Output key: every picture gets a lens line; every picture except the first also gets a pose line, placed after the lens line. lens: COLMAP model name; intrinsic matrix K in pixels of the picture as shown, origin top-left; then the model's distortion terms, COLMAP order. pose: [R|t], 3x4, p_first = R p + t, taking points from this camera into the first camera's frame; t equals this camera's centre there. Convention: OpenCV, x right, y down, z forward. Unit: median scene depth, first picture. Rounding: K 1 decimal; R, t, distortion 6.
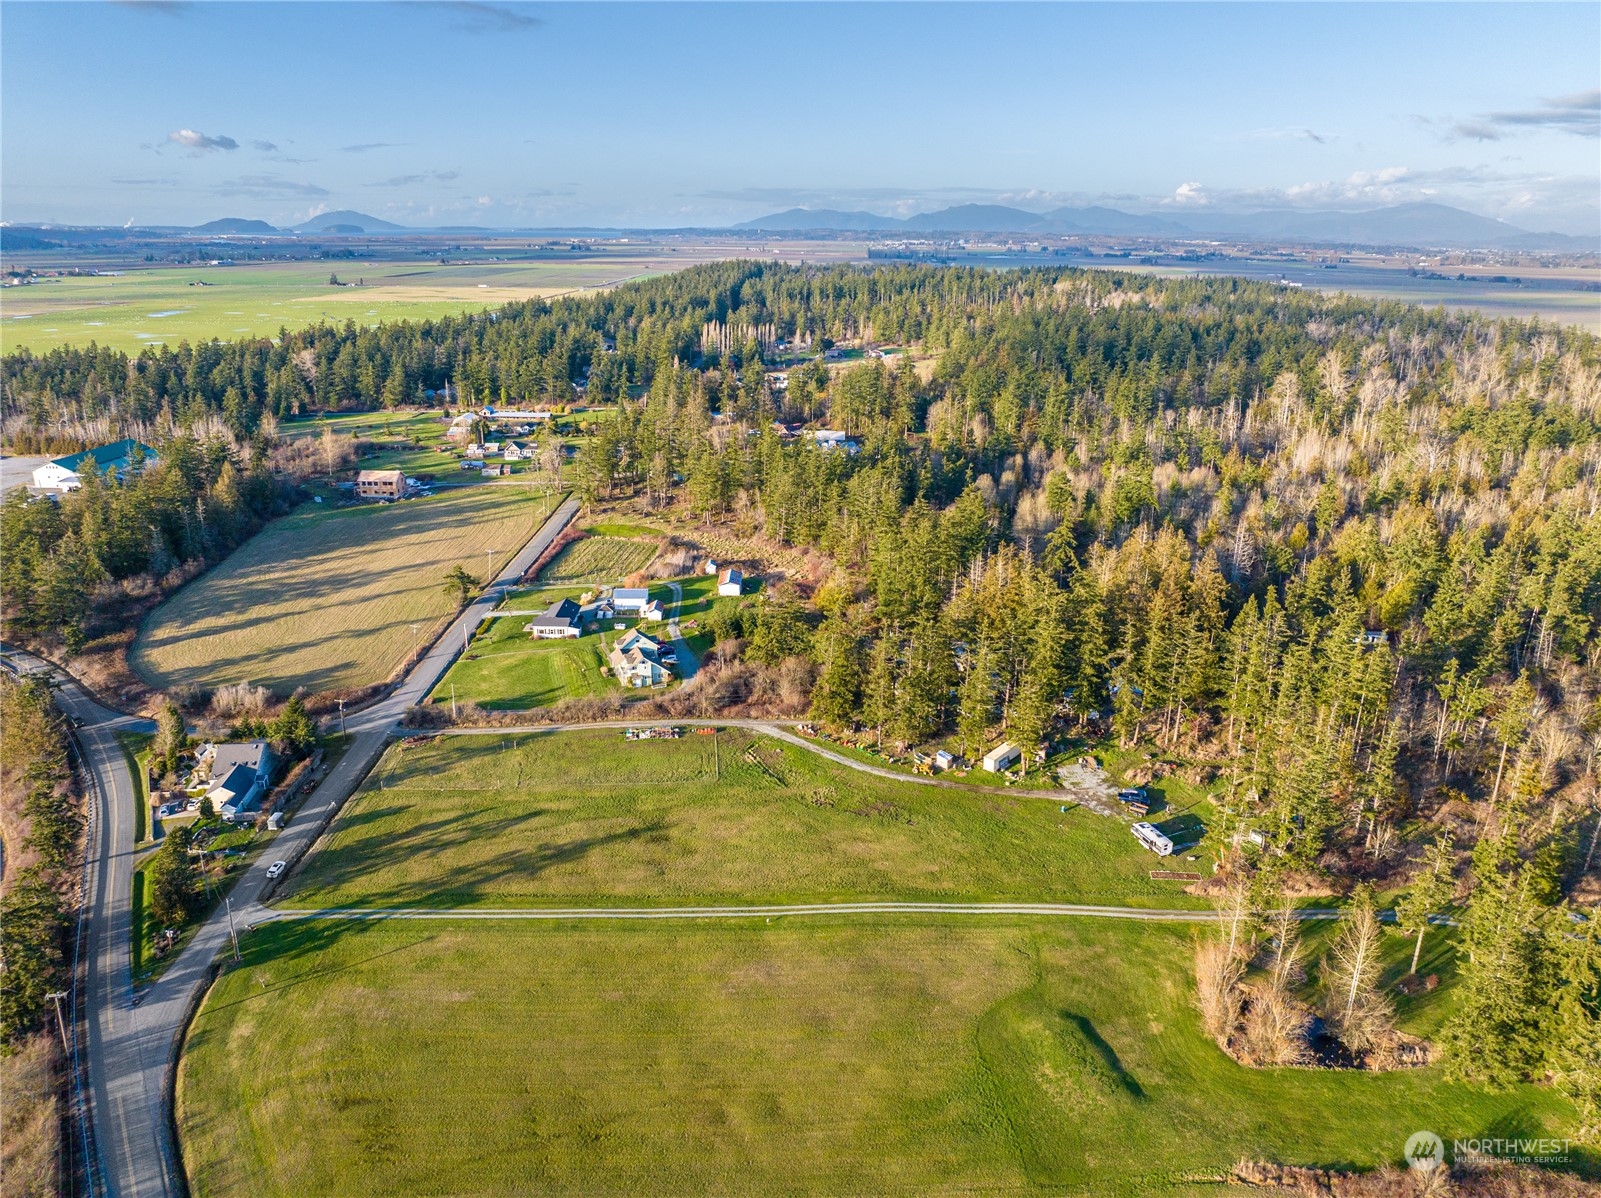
lens RADIAL K [[1127.5, 0, 800.6], [0, 1127.5, 602.4], [0, 0, 1]] dist [-0.042895, 0.011988]
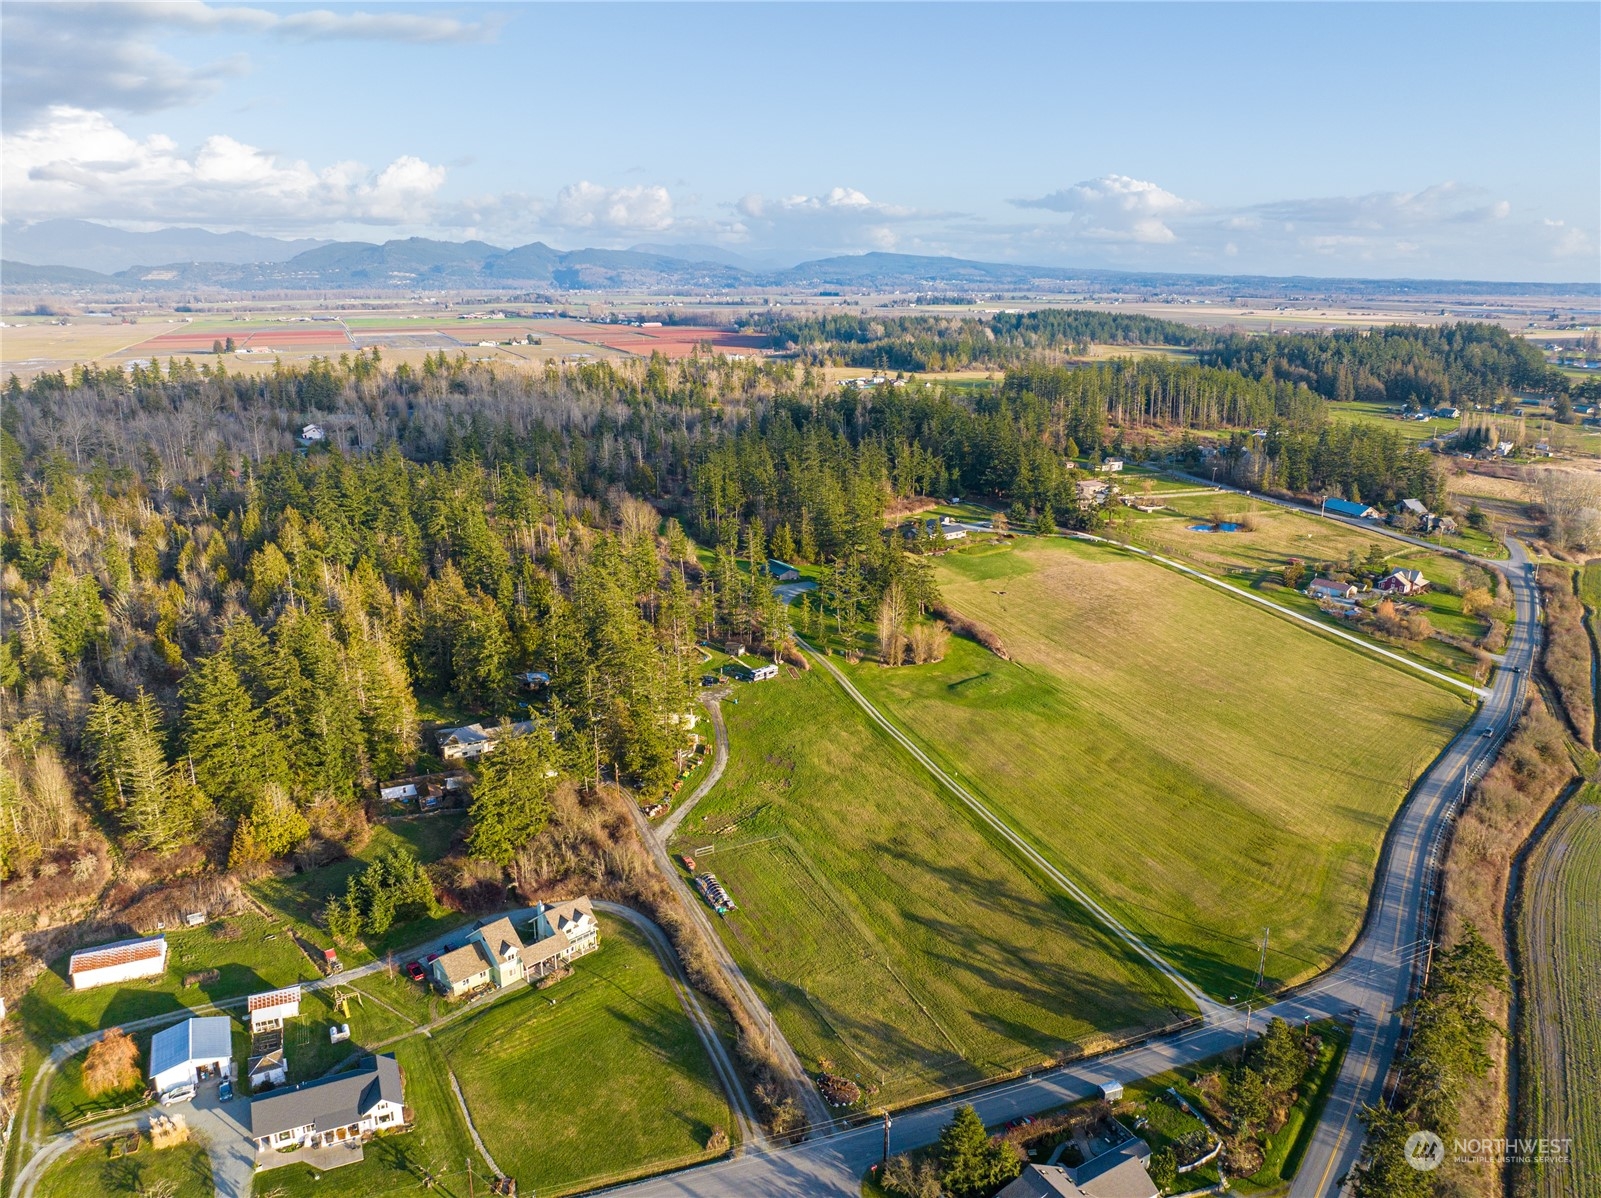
lens RADIAL K [[1127.5, 0, 798.8], [0, 1127.5, 600.2], [0, 0, 1]] dist [-0.042895, 0.011988]
pose [[-0.411540, -0.264285, 0.872232, -0.649876], [0.285261, 0.871594, 0.398685, -0.303126], [-0.865598, 0.412889, -0.283306, 0.863327]]
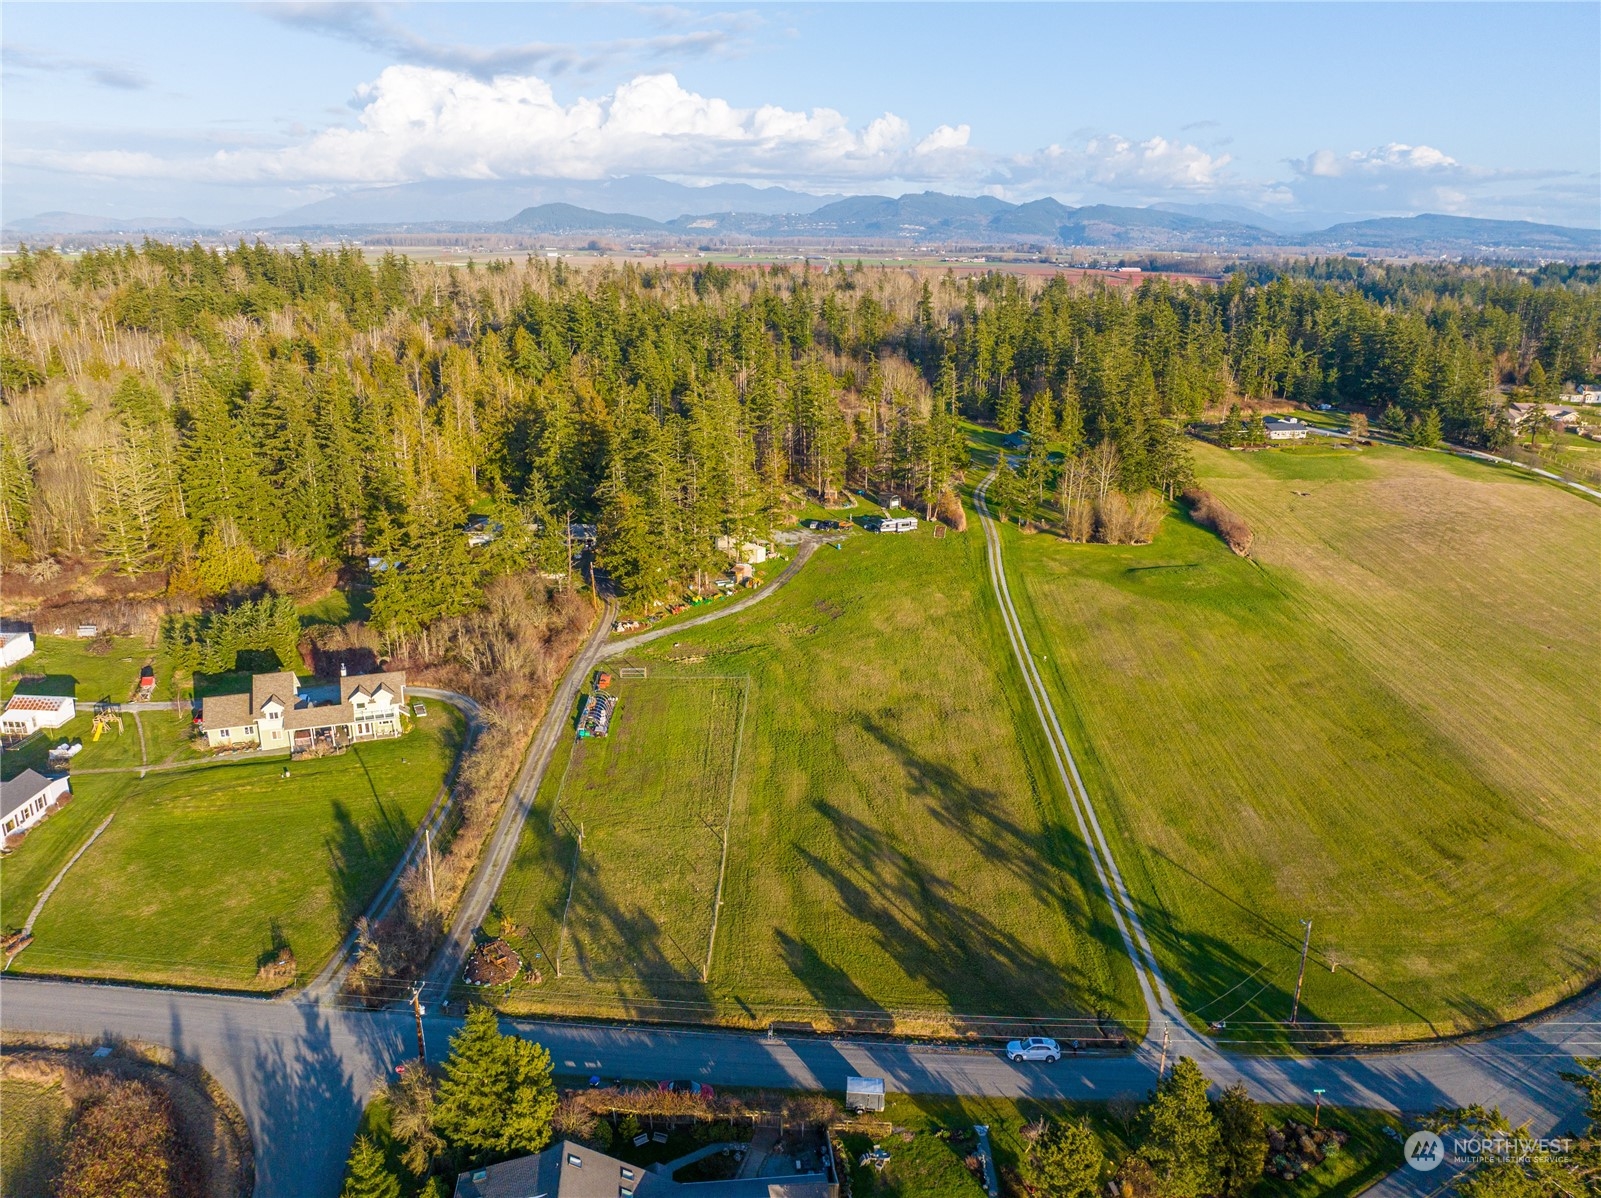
lens RADIAL K [[1127.5, 0, 798.1], [0, 1127.5, 604.8], [0, 0, 1]] dist [-0.042895, 0.011988]
pose [[0.007655, -0.325562, 0.945490, -0.563449], [0.308208, 0.900254, 0.307491, -0.079214], [-0.951288, 0.289054, 0.107232, 0.636508]]
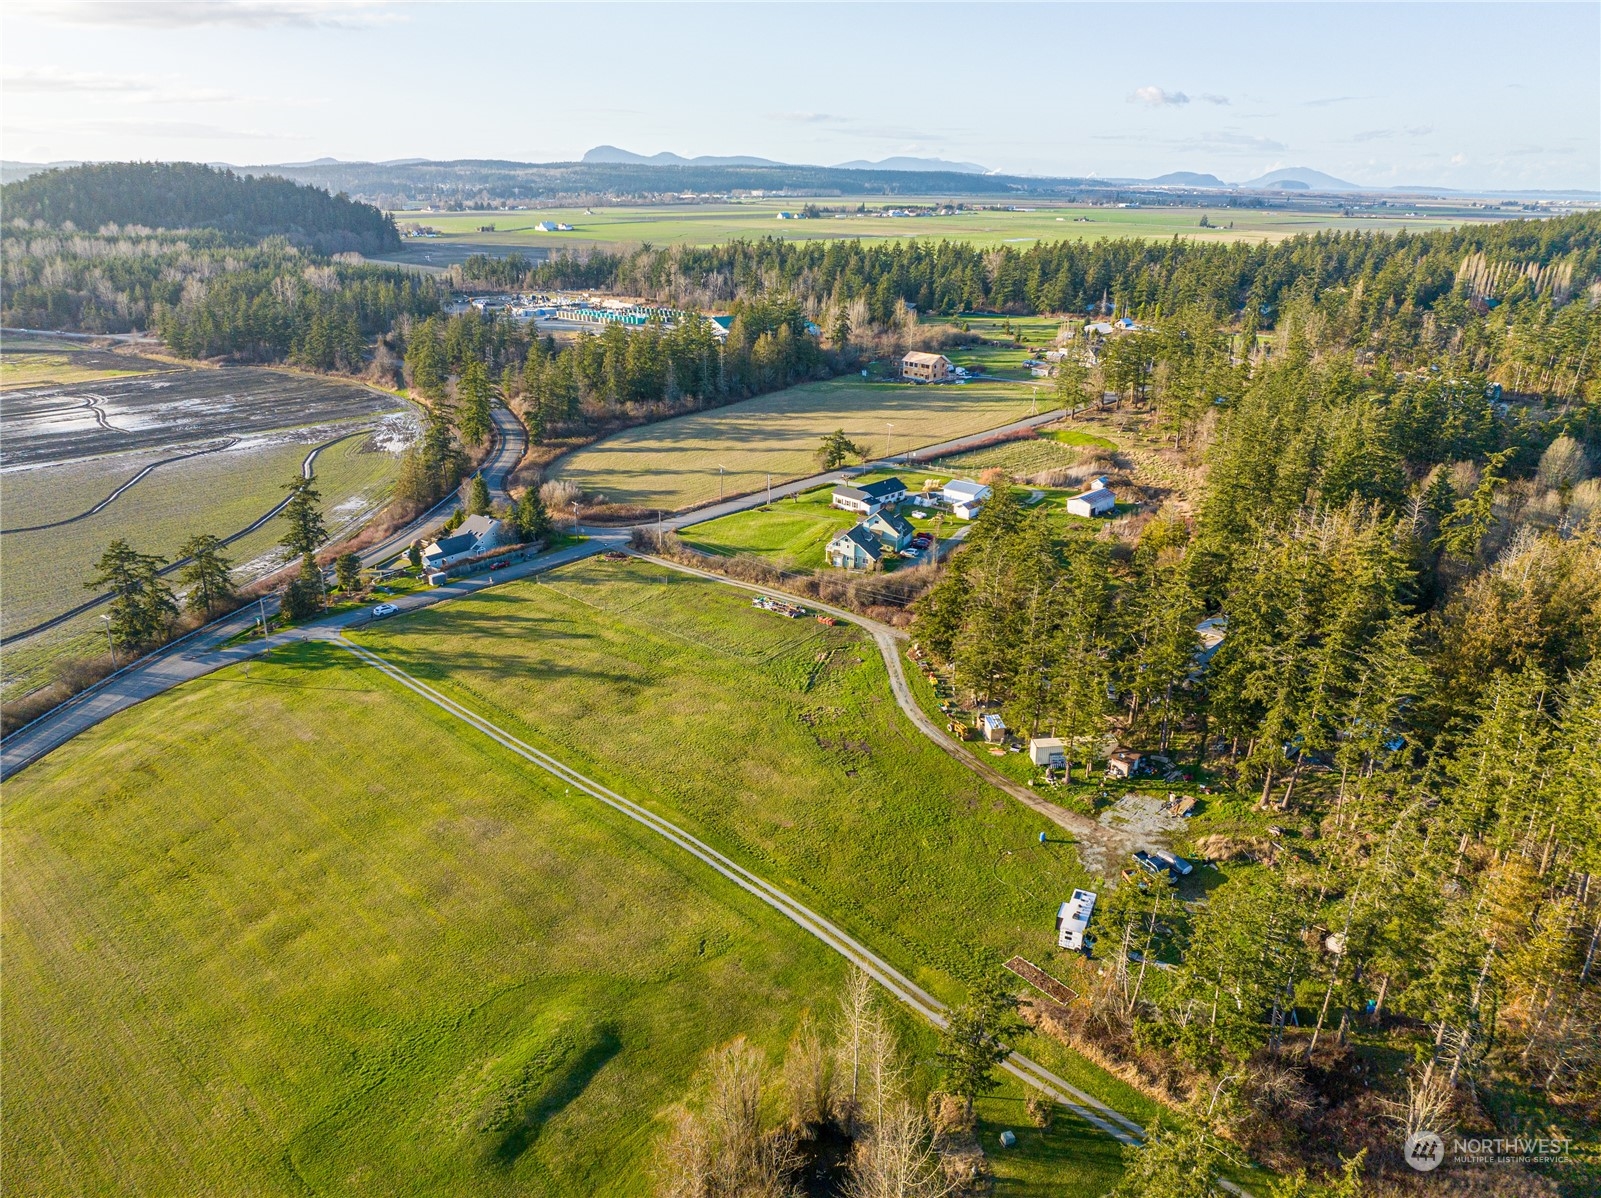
lens RADIAL K [[1127.5, 0, 797.9], [0, 1127.5, 593.6], [0, 0, 1]] dist [-0.042895, 0.011988]
pose [[0.718288, 0.240918, -0.652703, 0.357239], [-0.222878, 0.968373, 0.112160, 0.003308], [0.659081, 0.064910, 0.749265, 0.275752]]
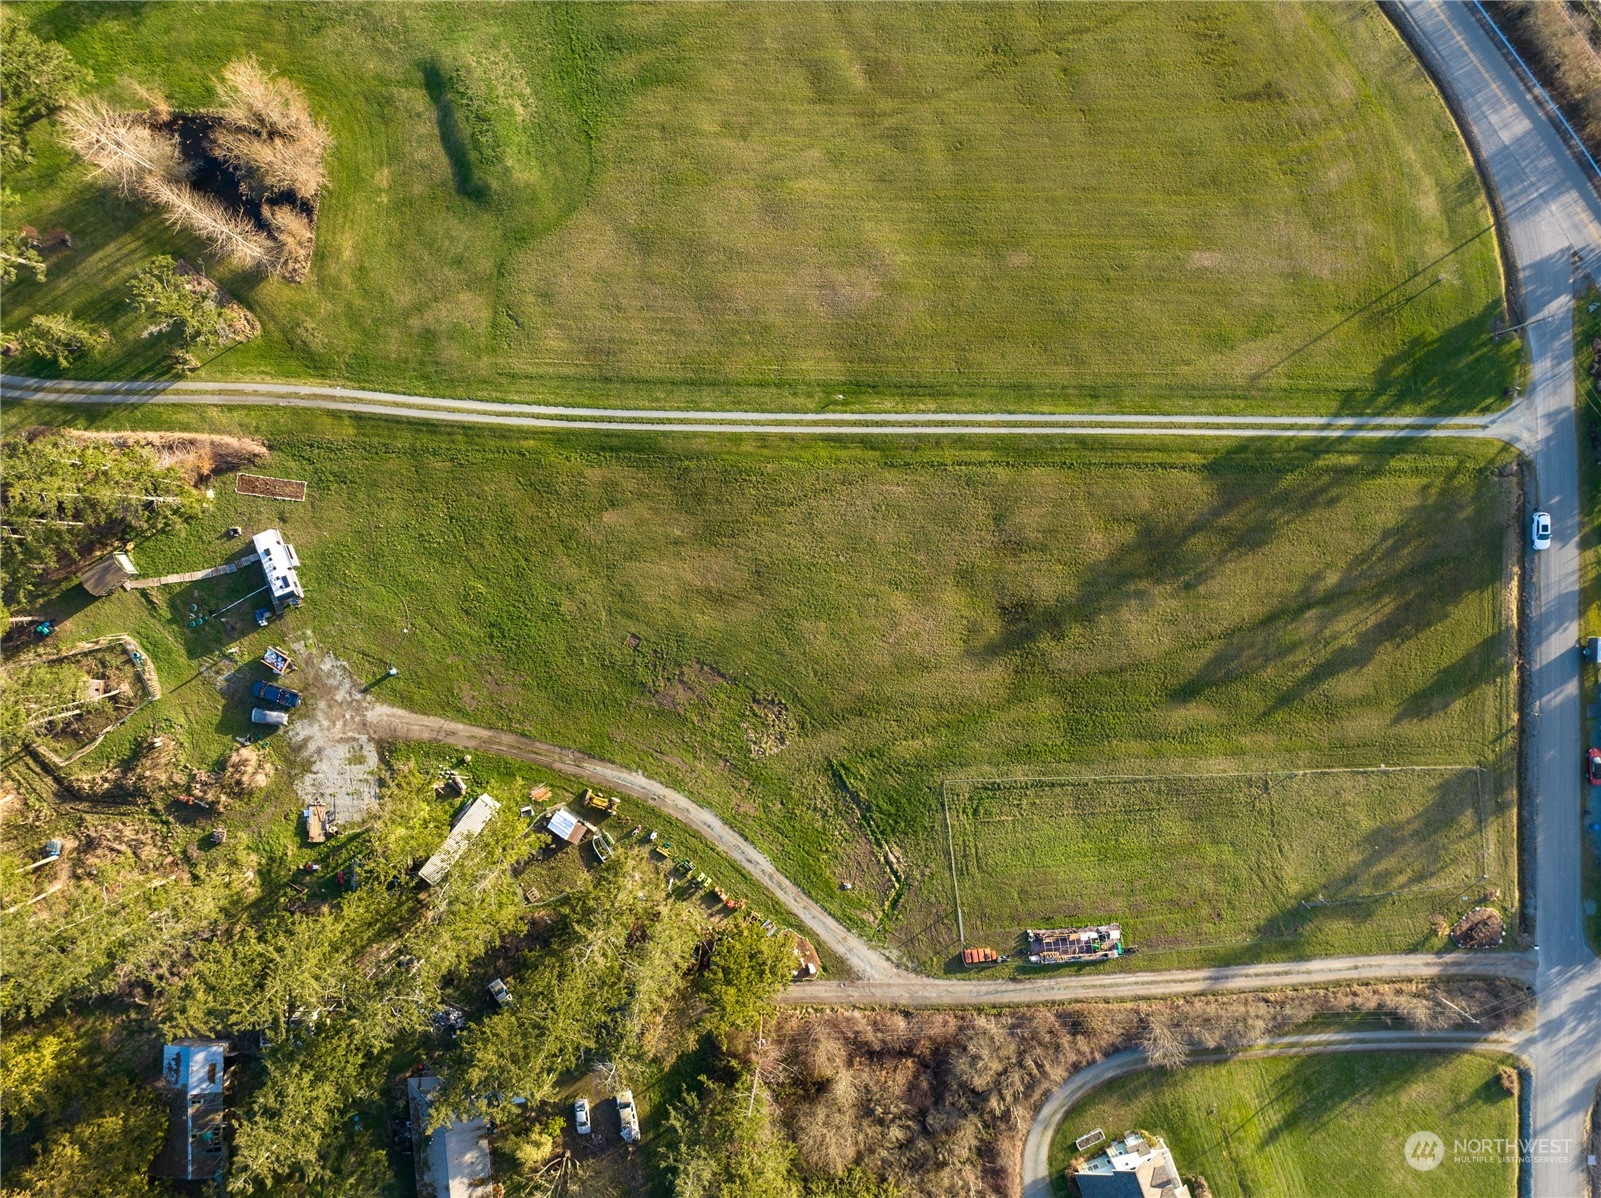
lens RADIAL K [[1127.5, 0, 801.1], [0, 1127.5, 596.7], [0, 0, 1]] dist [-0.042895, 0.011988]
pose [[-0.999639, 0.026005, -0.006791, 0.003369], [-0.015233, -0.339994, 0.940304, -0.275955], [0.022144, 0.940068, 0.340267, 0.508168]]
